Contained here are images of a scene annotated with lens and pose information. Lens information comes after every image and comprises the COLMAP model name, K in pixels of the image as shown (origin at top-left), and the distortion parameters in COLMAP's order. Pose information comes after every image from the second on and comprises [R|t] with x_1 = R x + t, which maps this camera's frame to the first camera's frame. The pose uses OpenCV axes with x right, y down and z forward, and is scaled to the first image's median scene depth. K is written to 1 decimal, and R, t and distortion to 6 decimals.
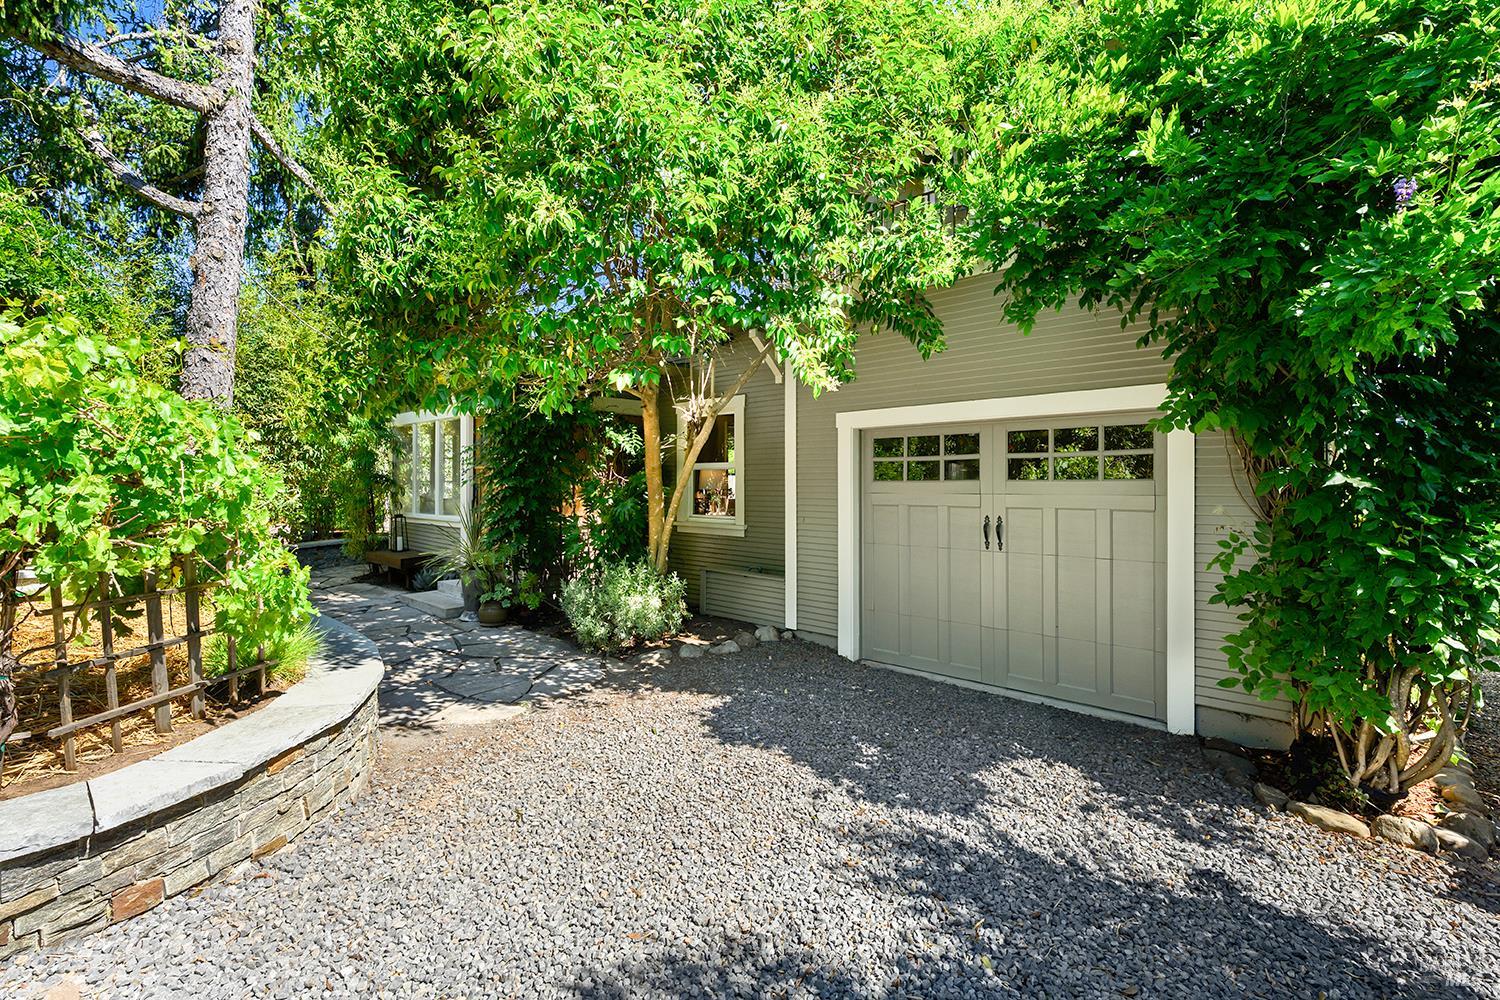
lens RADIAL K [[653.4, 0, 750.8], [0, 653.4, 486.5], [0, 0, 1]] dist [-0.003501, 0.000151]
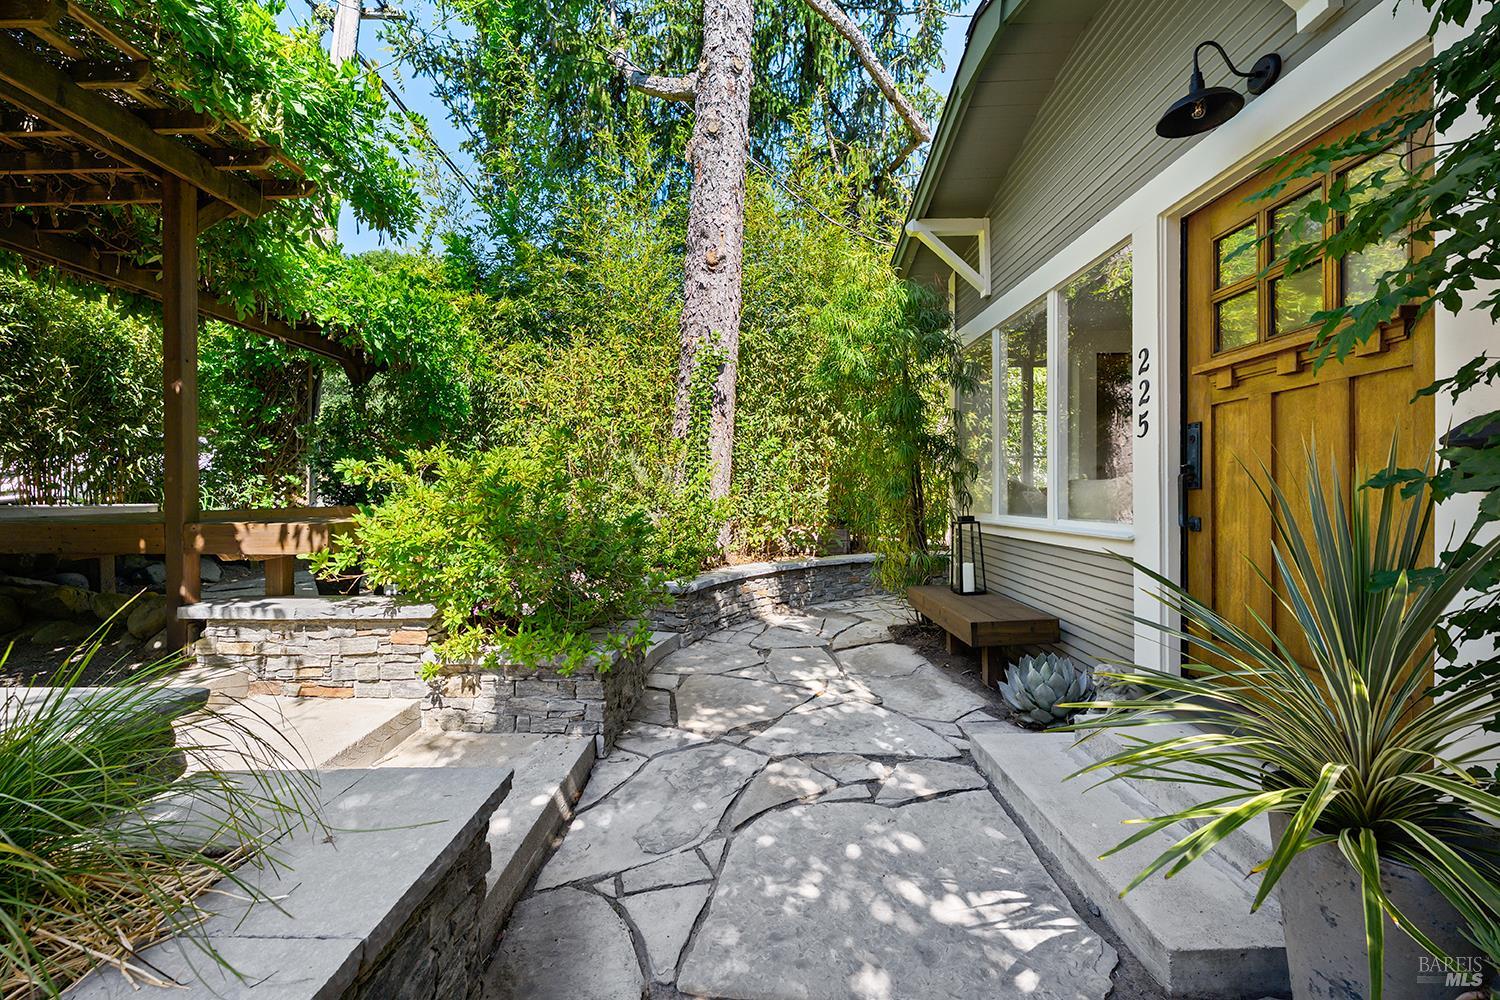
lens RADIAL K [[605.5, 0, 747.7], [0, 605.5, 496.9], [0, 0, 1]] dist [-0.008581, 0.001969]
pose [[0.667563, -0.003303, -0.744546, -0.315609], [0.004498, 0.999990, -0.000403, 0.027977], [0.744539, -0.003080, 0.667571, 0.583719]]
